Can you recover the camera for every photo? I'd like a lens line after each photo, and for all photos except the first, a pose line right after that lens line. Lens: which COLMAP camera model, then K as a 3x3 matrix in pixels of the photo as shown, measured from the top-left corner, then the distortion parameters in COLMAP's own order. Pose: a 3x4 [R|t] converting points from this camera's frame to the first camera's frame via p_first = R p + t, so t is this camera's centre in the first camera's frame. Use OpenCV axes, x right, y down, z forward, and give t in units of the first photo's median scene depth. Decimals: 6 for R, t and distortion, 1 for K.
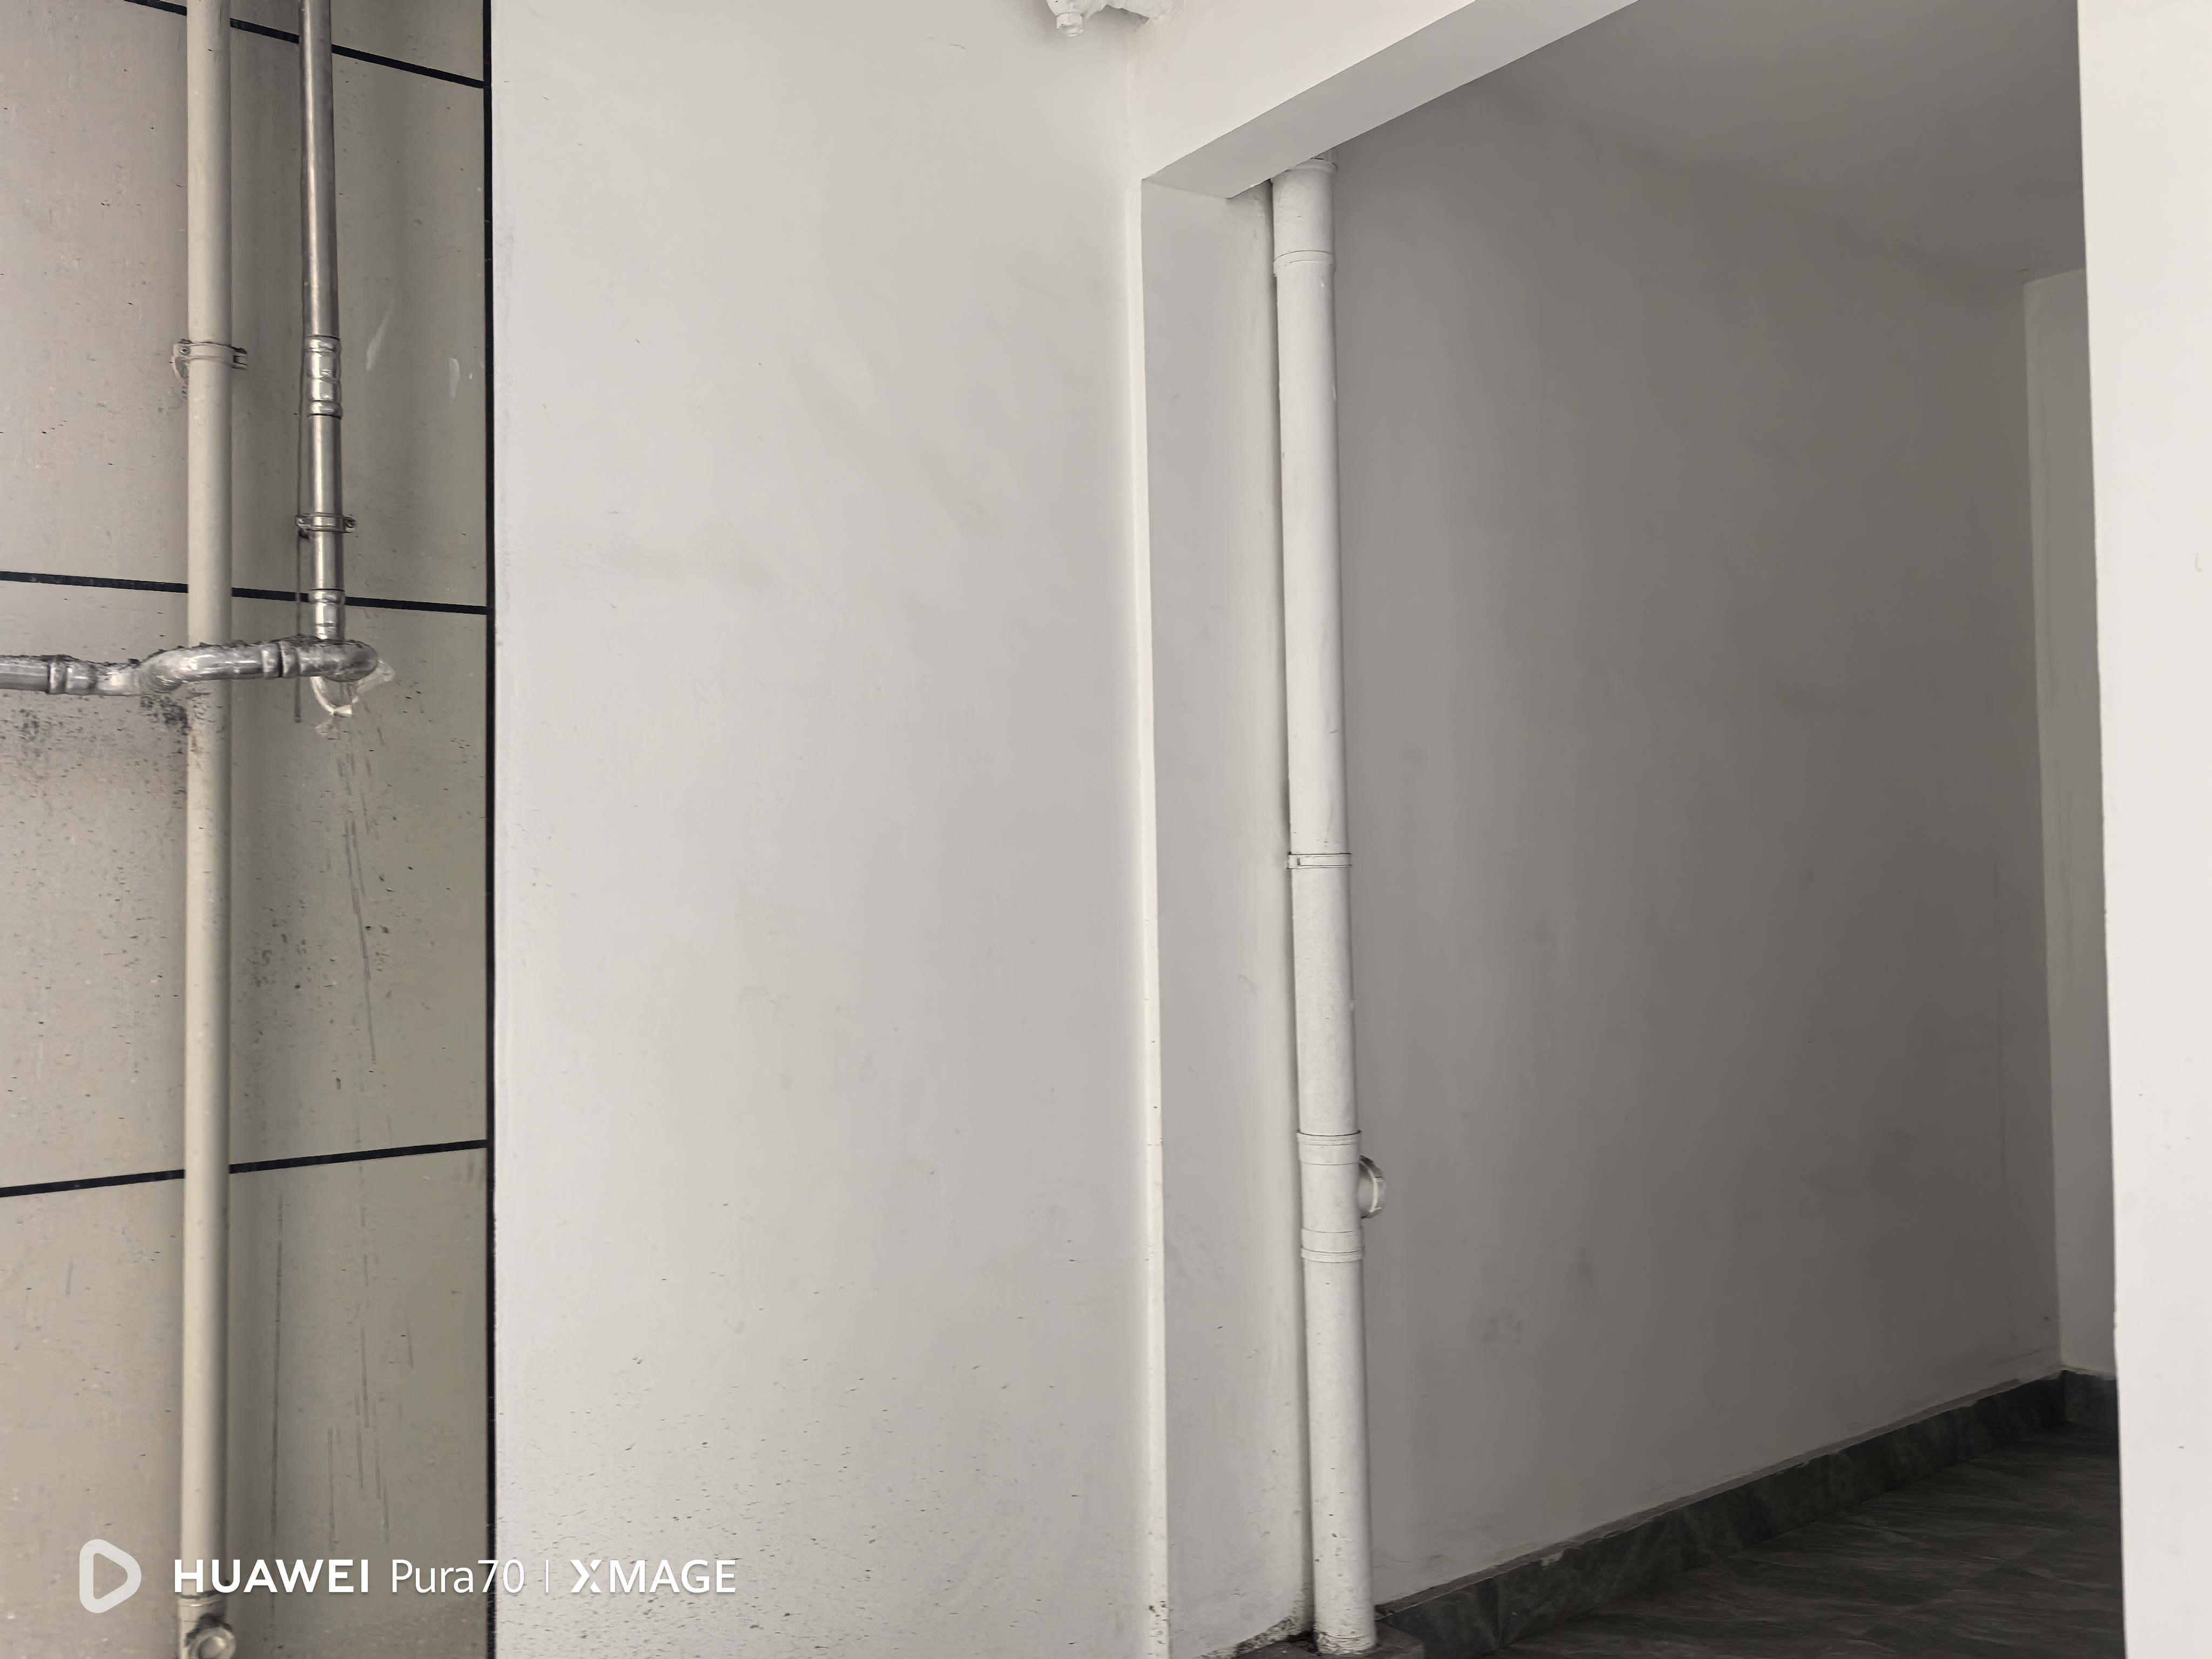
lens RADIAL K [[1656.3, 0, 980.8], [0, 1656.3, 799.0], [0, 0, 1]] dist [0.014300, 0.016015]
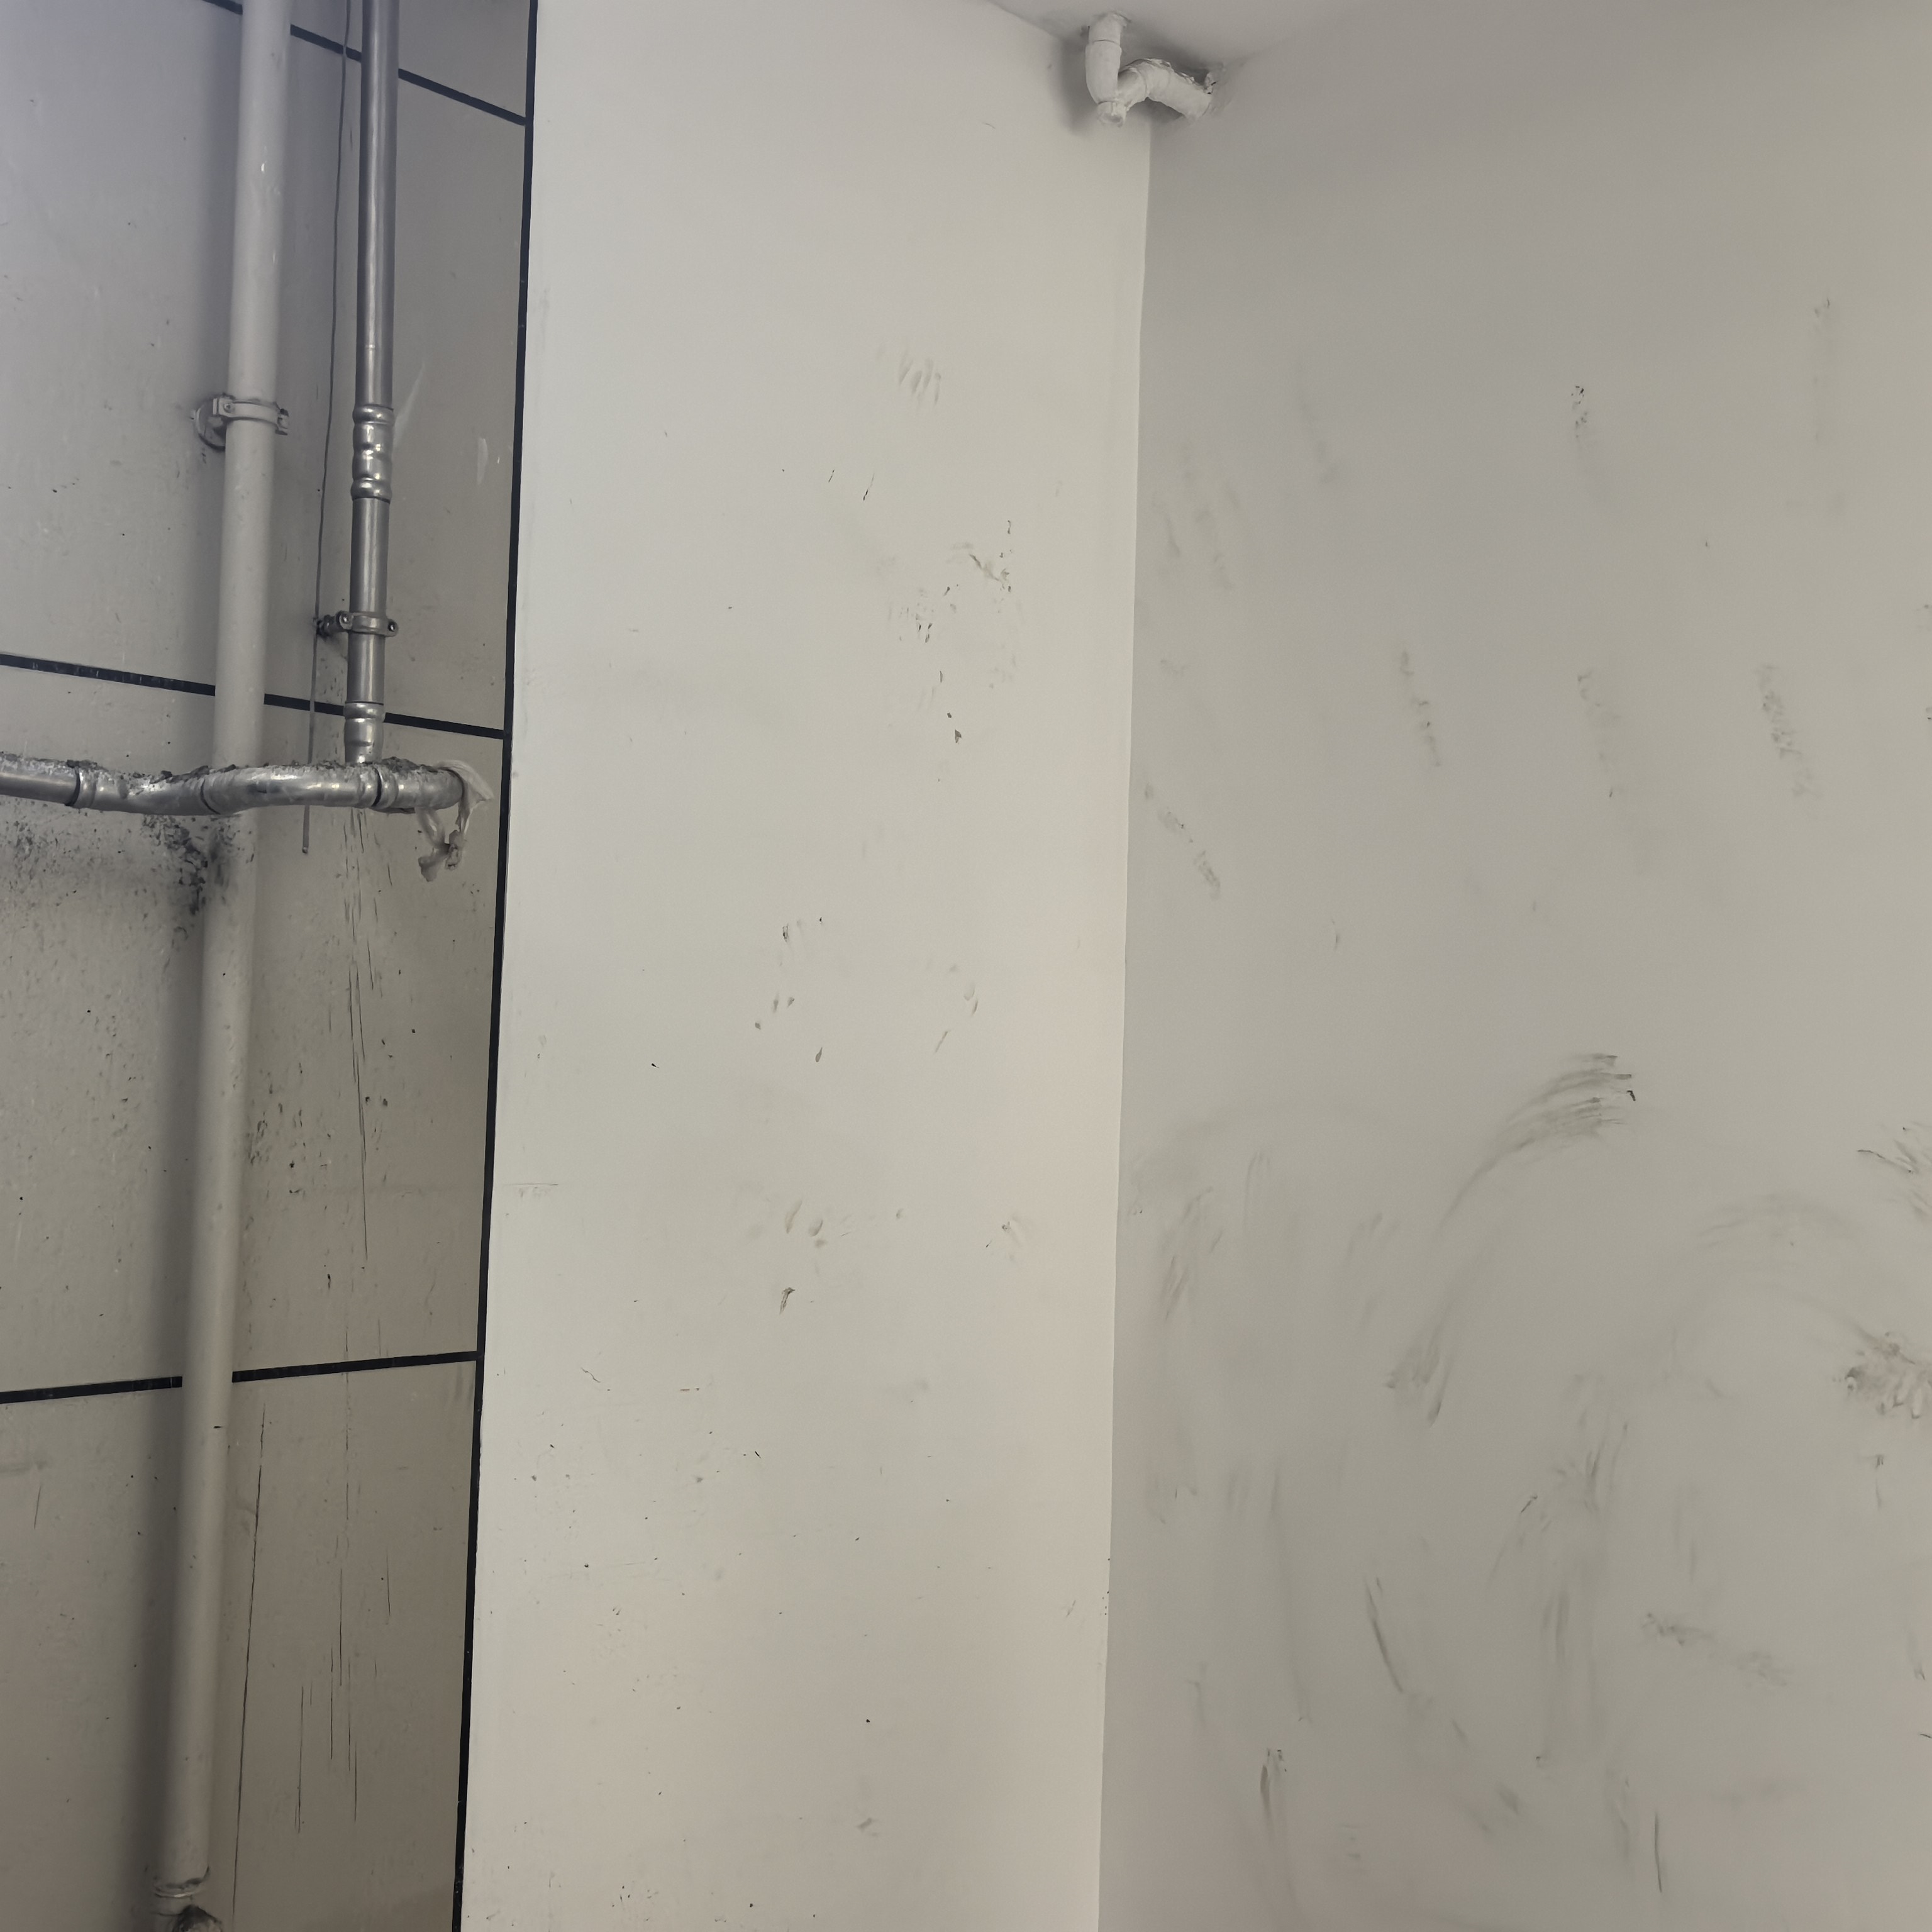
lens RADIAL K [[2152.8, 0, 958.5], [0, 2152.8, 978.2], [0, 0, 1]] dist [0.022596, 0.000000]
pose [[0.973574, 0.047720, 0.223333, -0.326123], [-0.047825, 0.998844, -0.004941, 0.006609], [-0.223310, -0.005870, 0.974730, -0.145025]]
